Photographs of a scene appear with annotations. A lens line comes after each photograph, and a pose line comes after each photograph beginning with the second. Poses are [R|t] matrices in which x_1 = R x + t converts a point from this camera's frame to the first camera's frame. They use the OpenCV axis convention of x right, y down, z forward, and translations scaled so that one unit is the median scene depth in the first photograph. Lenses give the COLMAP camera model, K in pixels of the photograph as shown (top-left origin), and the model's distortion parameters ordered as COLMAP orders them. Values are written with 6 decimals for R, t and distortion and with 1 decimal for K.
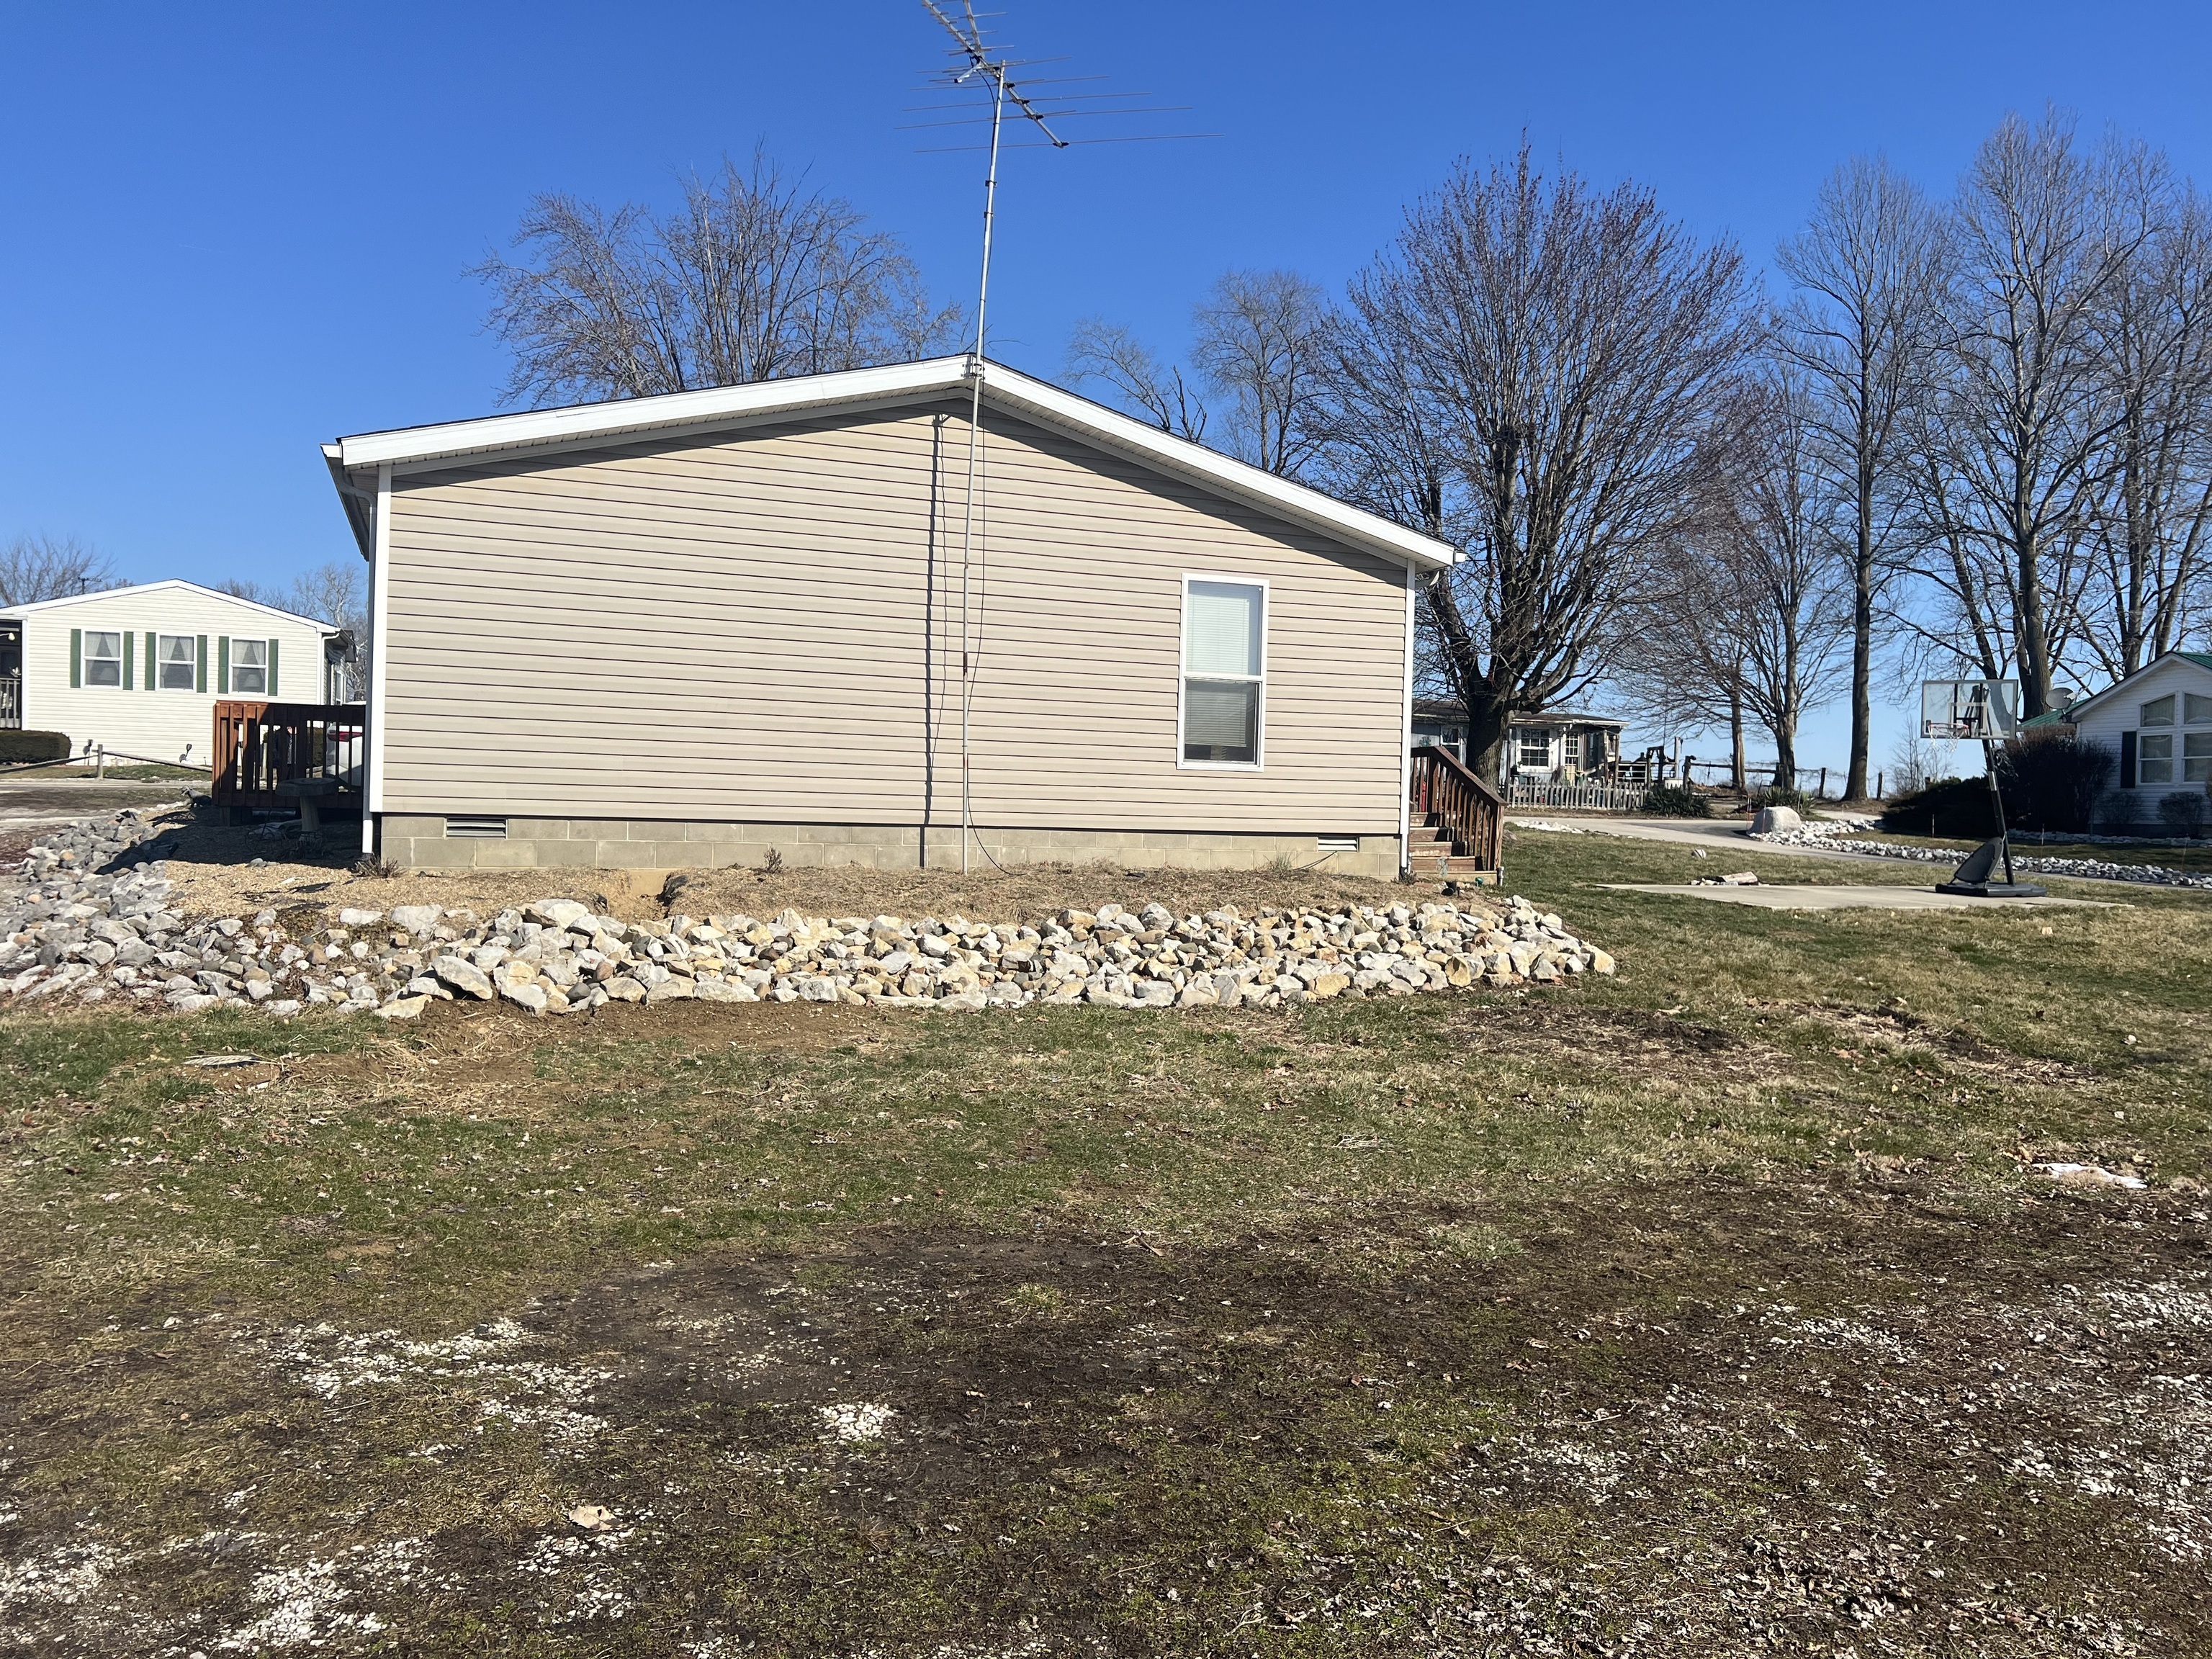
lens RADIAL K [[1664.3, 0, 1105.3], [0, 1664.3, 830.2], [0, 0, 1]] dist [0.055703, -0.020243]
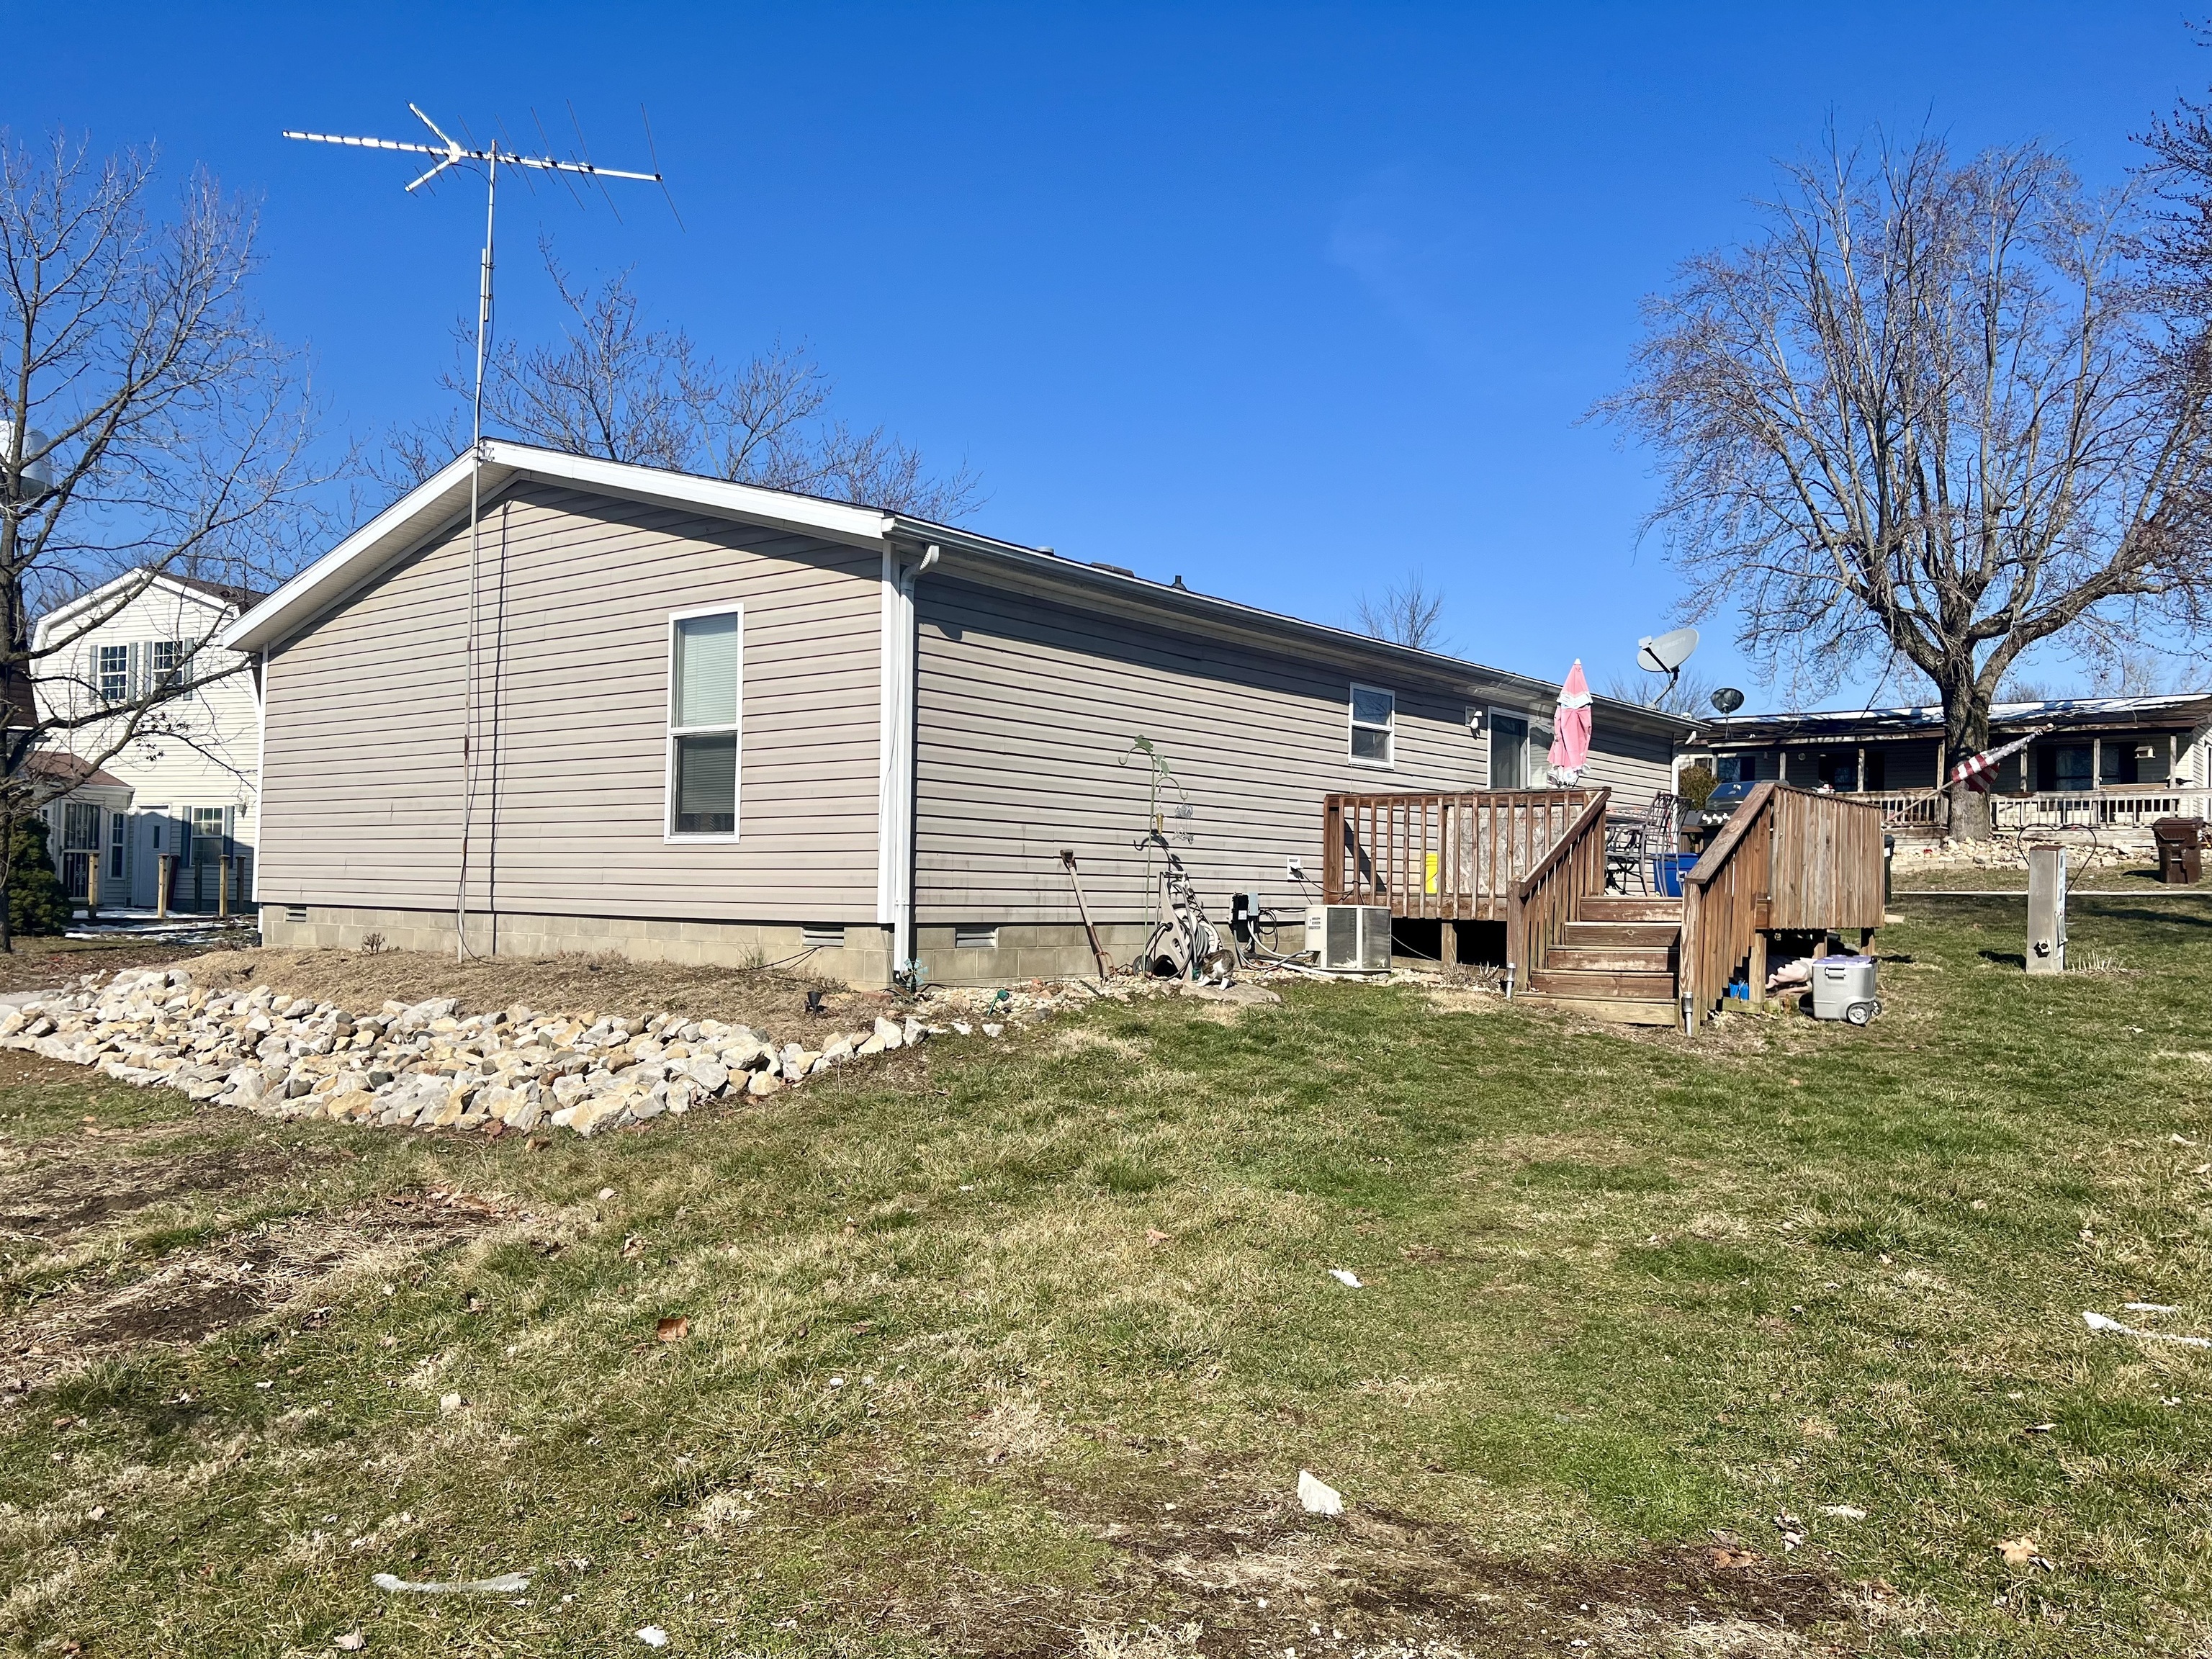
lens RADIAL K [[1664.3, 0, 1105.8], [0, 1664.3, 831.2], [0, 0, 1]] dist [0.055703, -0.020243]
pose [[0.491739, -0.056183, -0.868928, 0.876935], [-0.029724, 0.996251, -0.081237, 0.018401], [0.870235, 0.065776, 0.488225, 0.773654]]
